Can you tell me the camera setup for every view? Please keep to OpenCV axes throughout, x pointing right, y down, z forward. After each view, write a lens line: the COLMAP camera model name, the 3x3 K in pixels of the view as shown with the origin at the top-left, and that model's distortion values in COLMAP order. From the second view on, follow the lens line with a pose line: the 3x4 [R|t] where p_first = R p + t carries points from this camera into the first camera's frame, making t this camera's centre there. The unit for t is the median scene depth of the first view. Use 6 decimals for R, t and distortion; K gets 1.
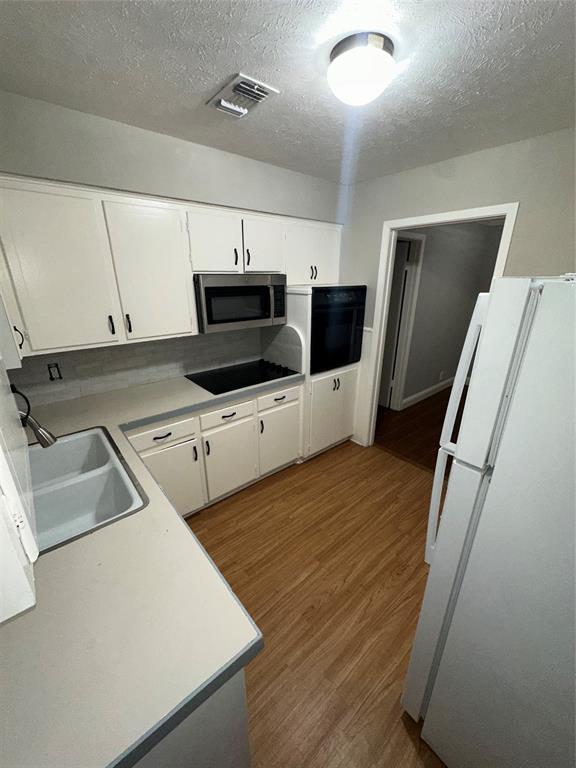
lens RADIAL K [[303.0, 0, 287.6], [0, 303.0, 387.9], [0, 0, 1]] dist [0.001576, -0.000261]
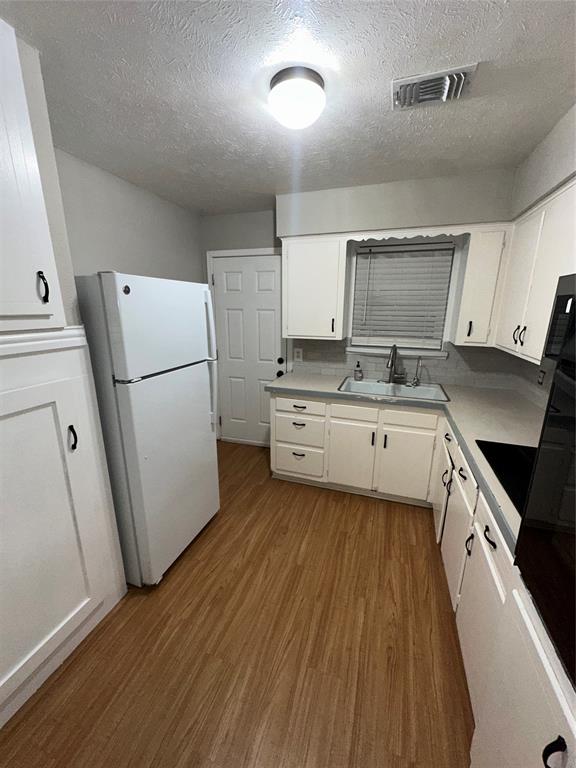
lens RADIAL K [[303.0, 0, 289.6], [0, 303.0, 385.9], [0, 0, 1]] dist [0.001576, -0.000261]
pose [[-0.852498, 0.124135, -0.507777, 0.522128], [-0.191026, 0.830226, 0.523674, -0.400627], [0.486576, 0.543429, -0.684053, 1.256215]]
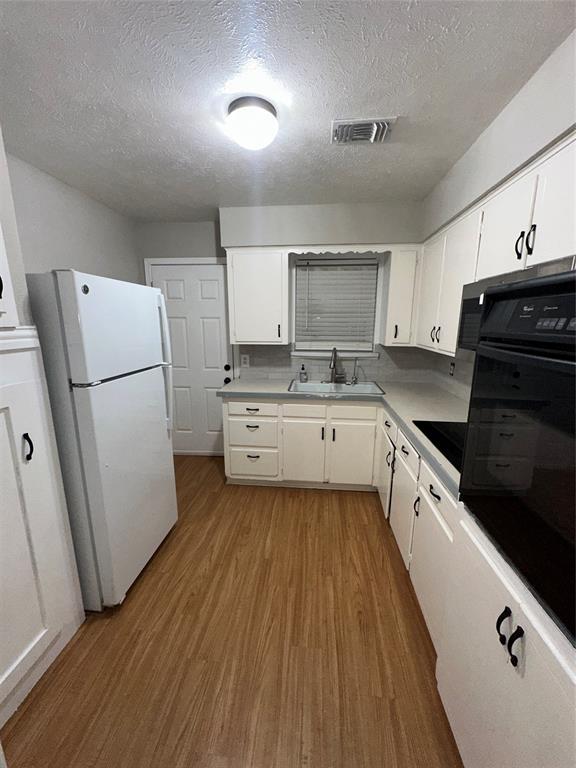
lens RADIAL K [[303.0, 0, 288.7], [0, 303.0, 386.1], [0, 0, 1]] dist [0.001576, -0.000261]
pose [[-0.711464, 0.143458, -0.687924, 0.625496], [-0.249673, 0.863466, 0.438282, -0.372336], [0.656873, 0.483577, -0.578507, 1.267947]]
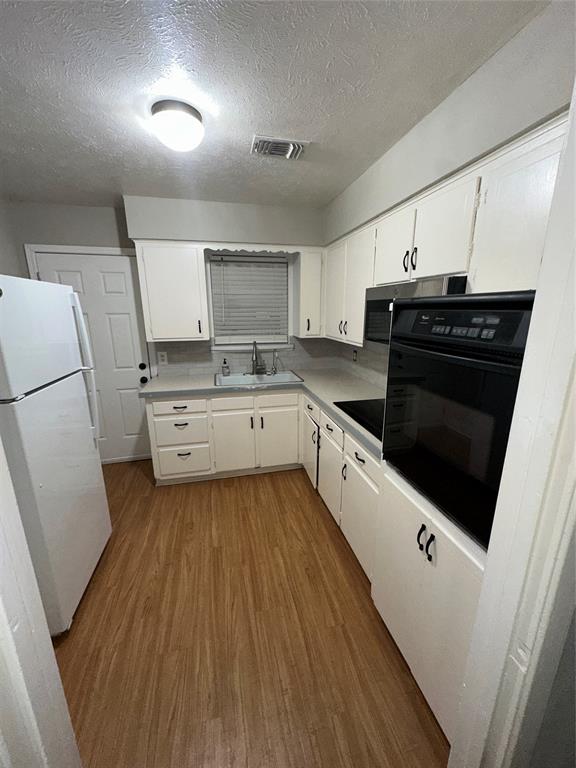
lens RADIAL K [[303.0, 0, 287.3], [0, 303.0, 386.3], [0, 0, 1]] dist [0.001576, -0.000261]
pose [[-0.451657, 0.220134, -0.864608, 0.741121], [-0.307867, 0.871106, 0.382613, -0.388070], [0.837391, 0.438994, -0.325670, 1.224553]]
